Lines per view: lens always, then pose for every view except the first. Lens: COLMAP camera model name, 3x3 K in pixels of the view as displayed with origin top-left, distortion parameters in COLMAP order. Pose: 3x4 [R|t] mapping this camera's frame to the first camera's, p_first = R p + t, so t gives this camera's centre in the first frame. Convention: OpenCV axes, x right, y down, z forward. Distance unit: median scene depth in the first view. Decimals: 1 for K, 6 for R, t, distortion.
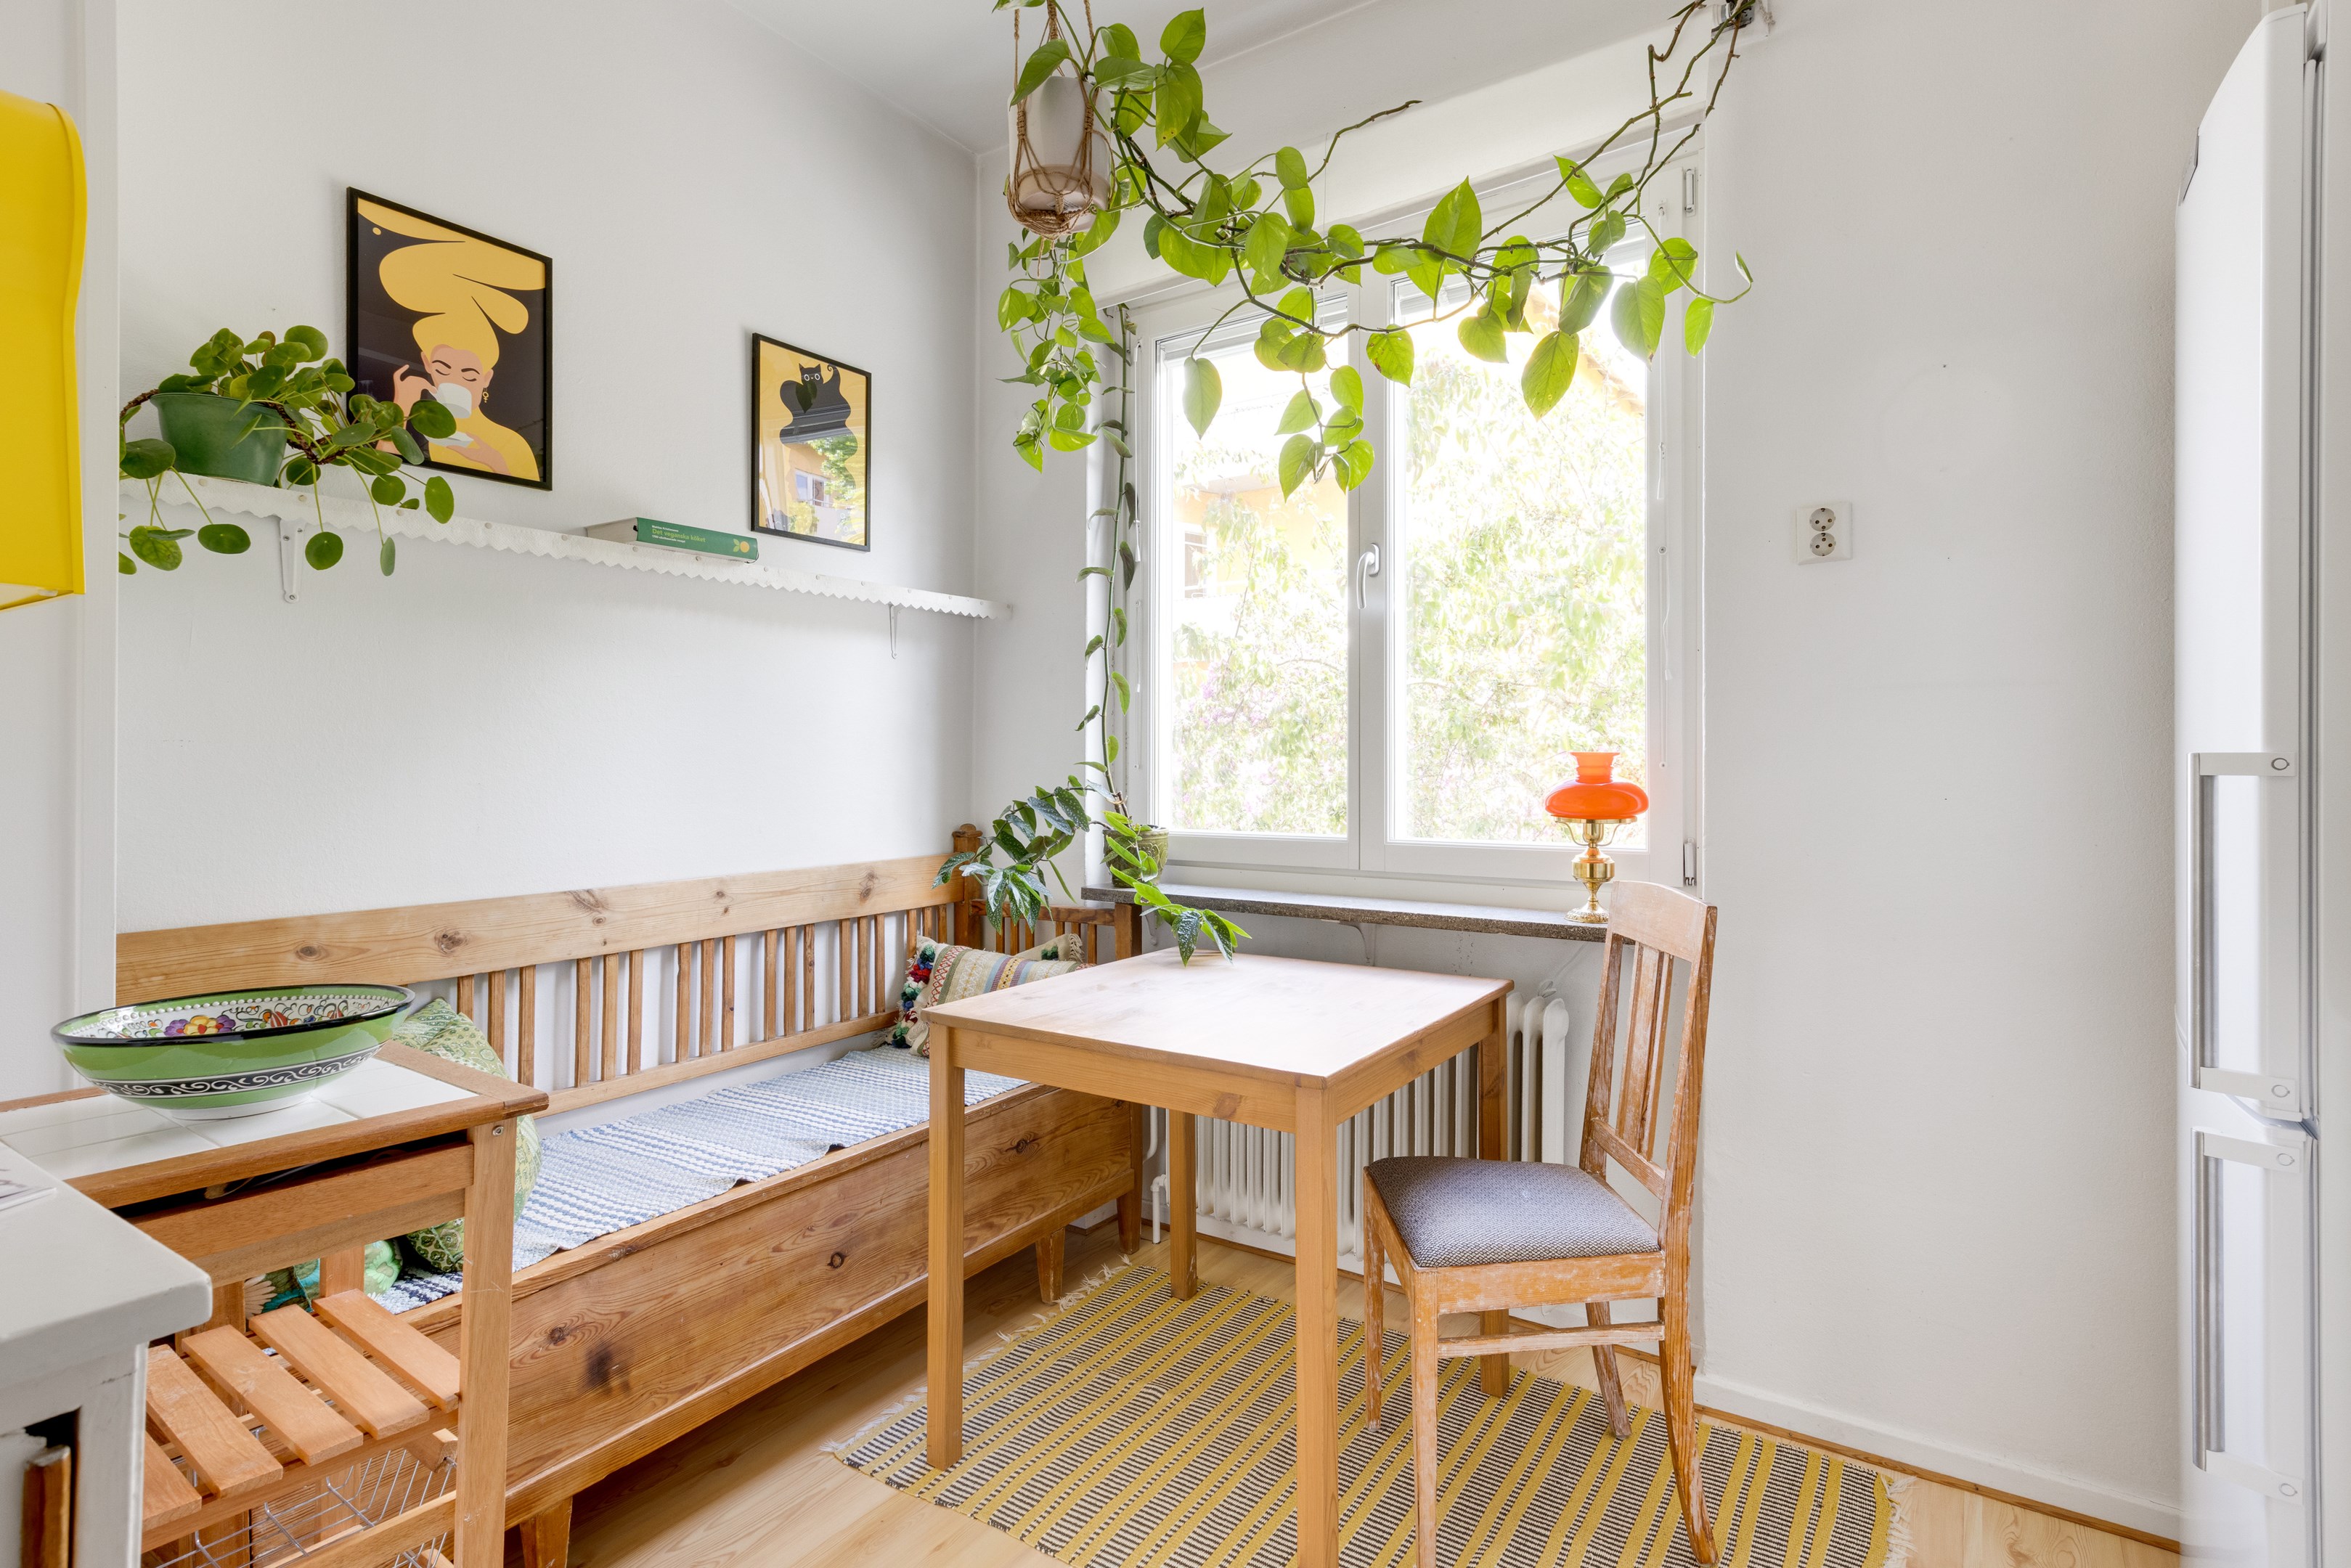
lens RADIAL K [[1121.9, 0, 1251.3], [0, 1121.9, 758.4], [0, 0, 1]] dist [0.005638, 0.000463]
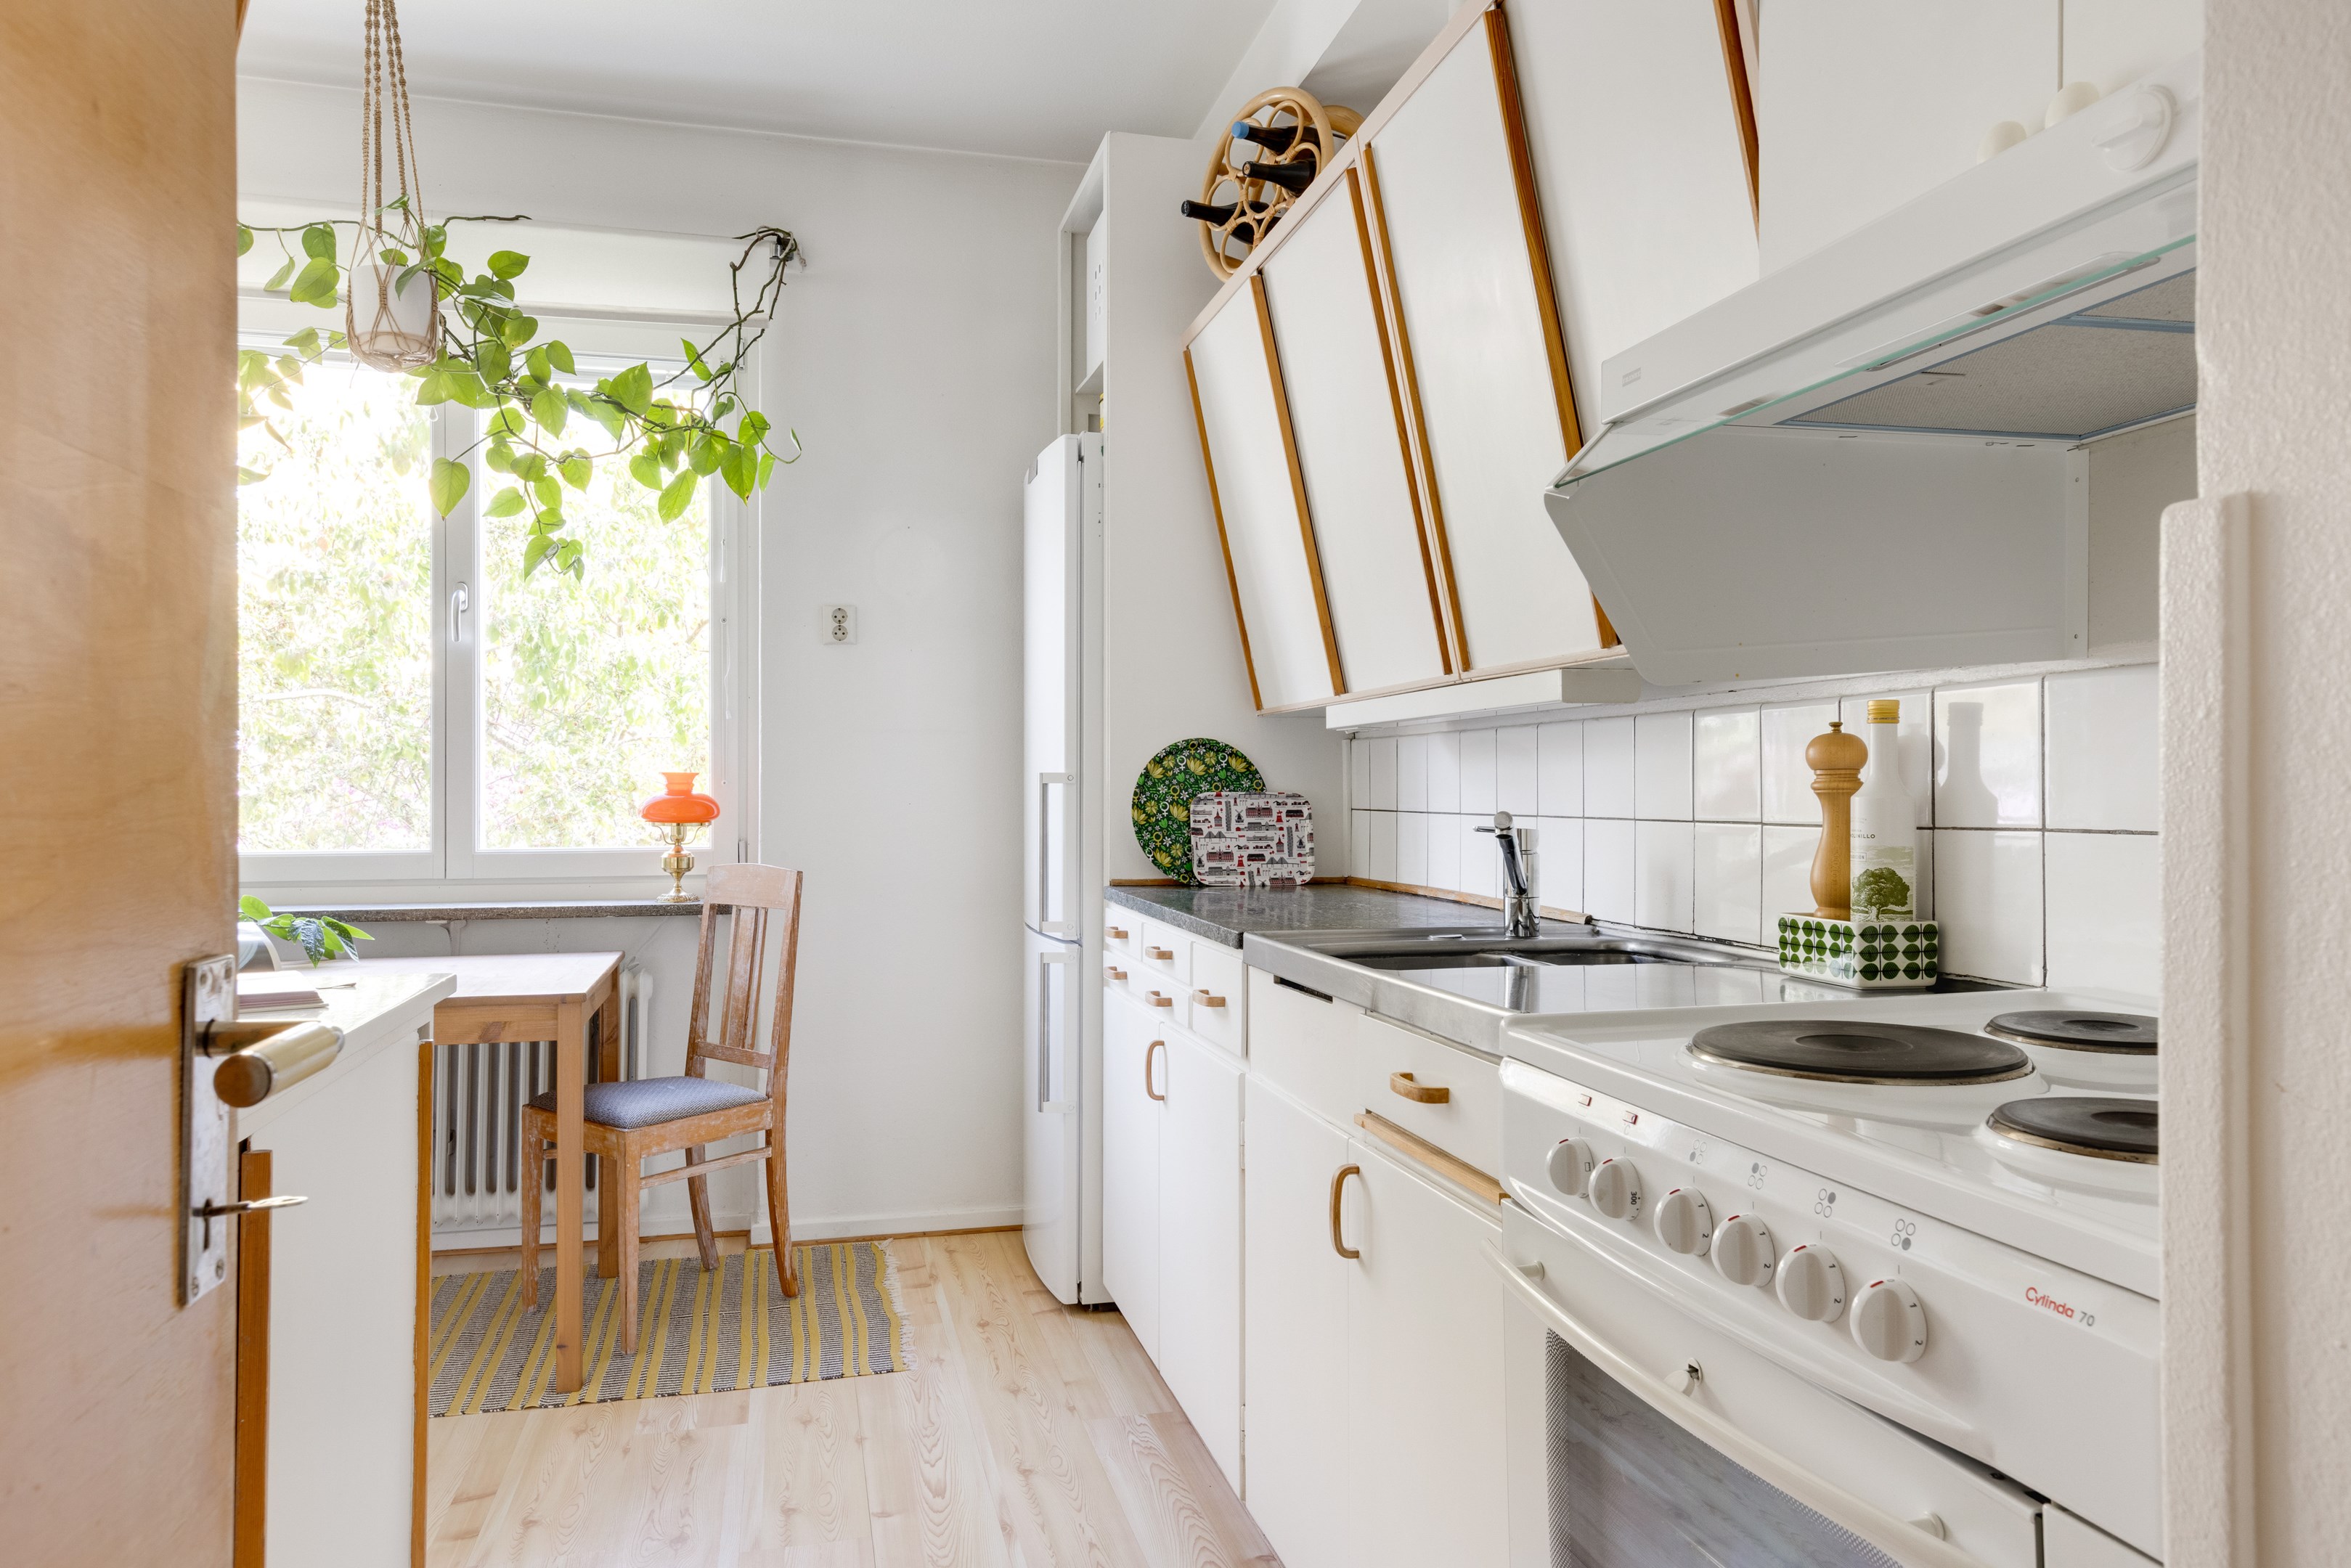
lens RADIAL K [[1813.5, 0, 1175.5], [0, 1813.5, 784.0], [0, 0, 1]] dist [-0.000376, -0.000242]
pose [[0.684430, 0.007527, 0.729039, -1.028811], [-0.001644, 0.999960, -0.008780, 0.031798], [-0.729076, 0.004810, 0.684416, -1.059103]]
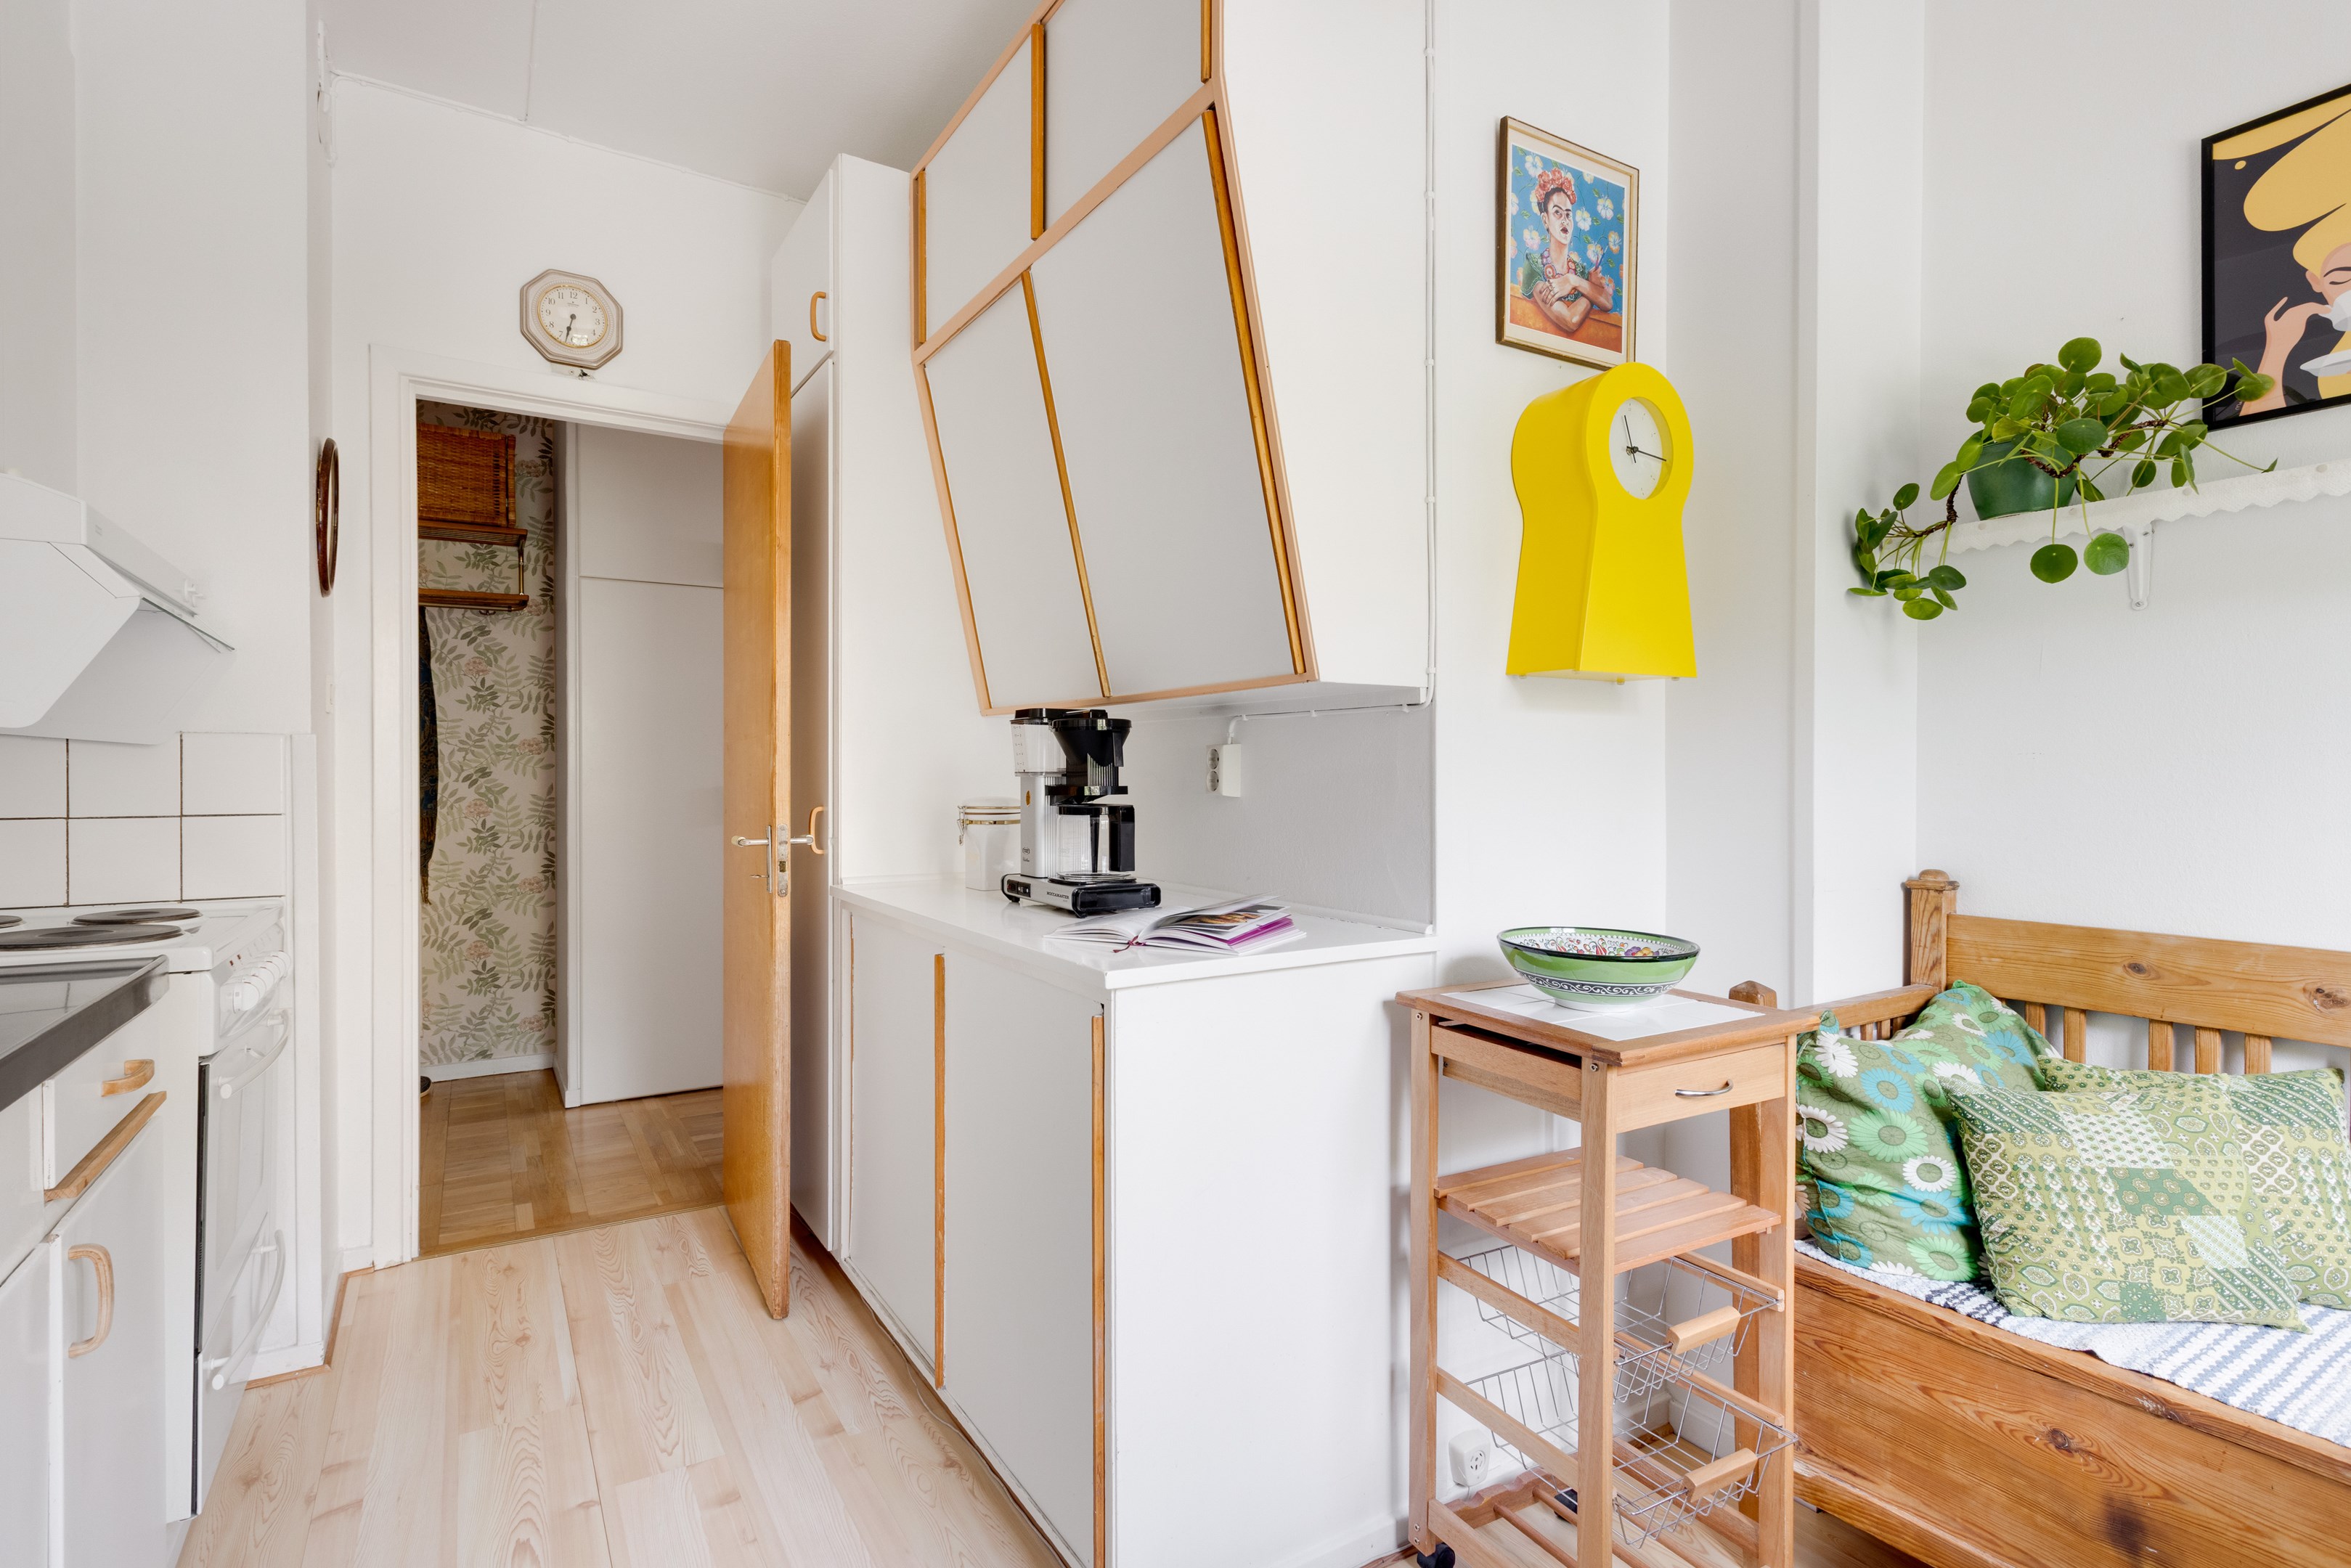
lens RADIAL K [[1127.8, 0, 1175.5], [0, 1127.8, 784.0], [0, 0, 1]] dist [0.002041, 0.000317]
pose [[-0.440258, 0.010666, -0.897808, 0.357036], [0.002607, 0.999940, 0.010601, -0.000020], [0.897868, 0.002327, -0.440259, 0.611086]]
